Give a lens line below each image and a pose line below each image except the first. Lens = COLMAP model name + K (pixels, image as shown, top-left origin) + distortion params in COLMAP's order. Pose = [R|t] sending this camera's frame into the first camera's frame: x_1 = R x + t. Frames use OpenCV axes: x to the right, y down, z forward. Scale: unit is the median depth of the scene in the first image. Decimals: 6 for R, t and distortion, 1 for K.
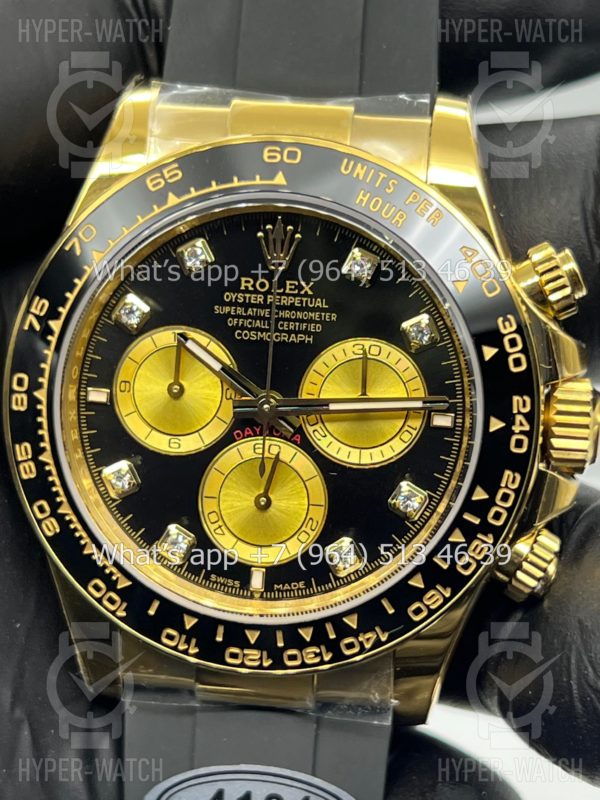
lens RADIAL K [[1860.0, 0, 289.5], [0, 1860.0, 404.4], [0, 0, 1]] dist [0.205693, -0.064811]
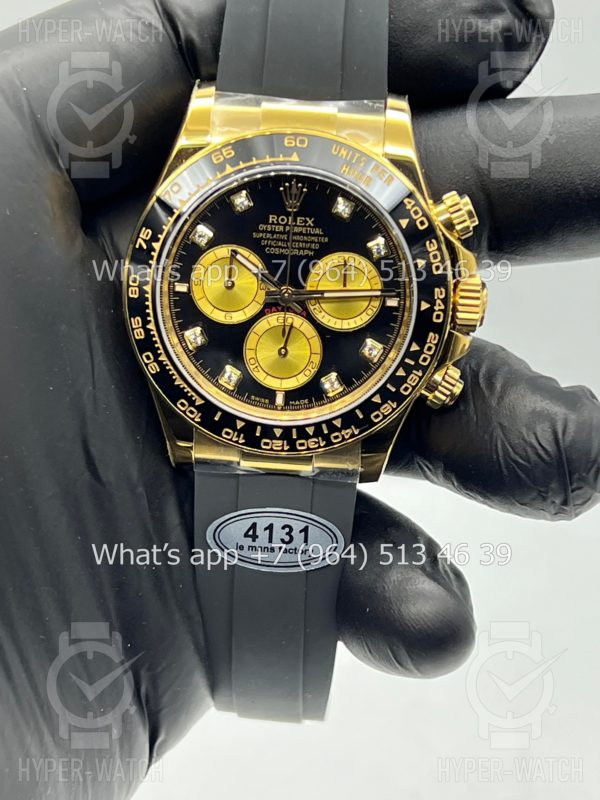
lens RADIAL K [[1860.0, 0, 289.5], [0, 1860.0, 404.4], [0, 0, 1]] dist [0.205693, -0.064811]
pose [[0.996743, -0.013925, 0.079436, -0.140535], [0.003389, 0.991343, 0.131257, -0.118181], [-0.080576, -0.130560, 0.988161, -0.637103]]
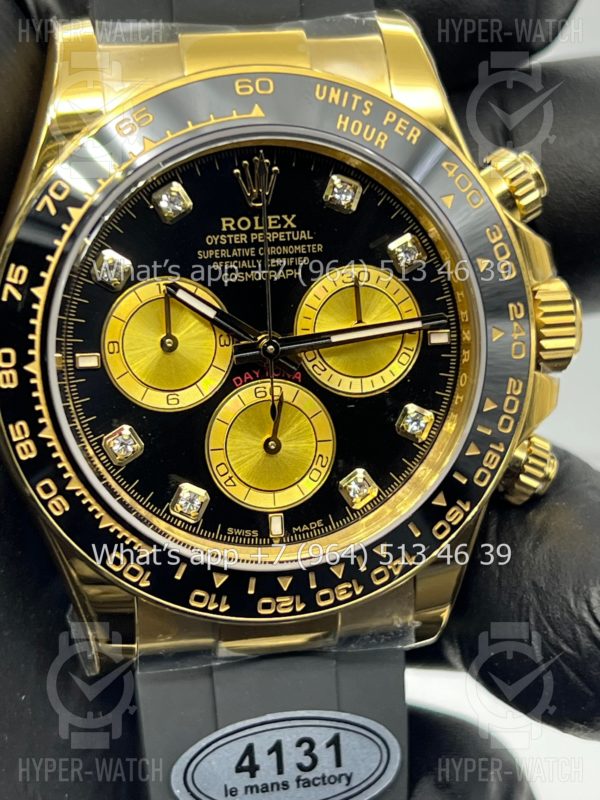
lens RADIAL K [[1860.0, 0, 289.5], [0, 1860.0, 404.4], [0, 0, 1]] dist [0.205693, -0.064811]
pose [[0.946269, -0.143773, 0.289662, -0.285336], [0.133388, 0.989515, 0.055391, -0.021818], [-0.294588, -0.013778, 0.955525, 0.068120]]
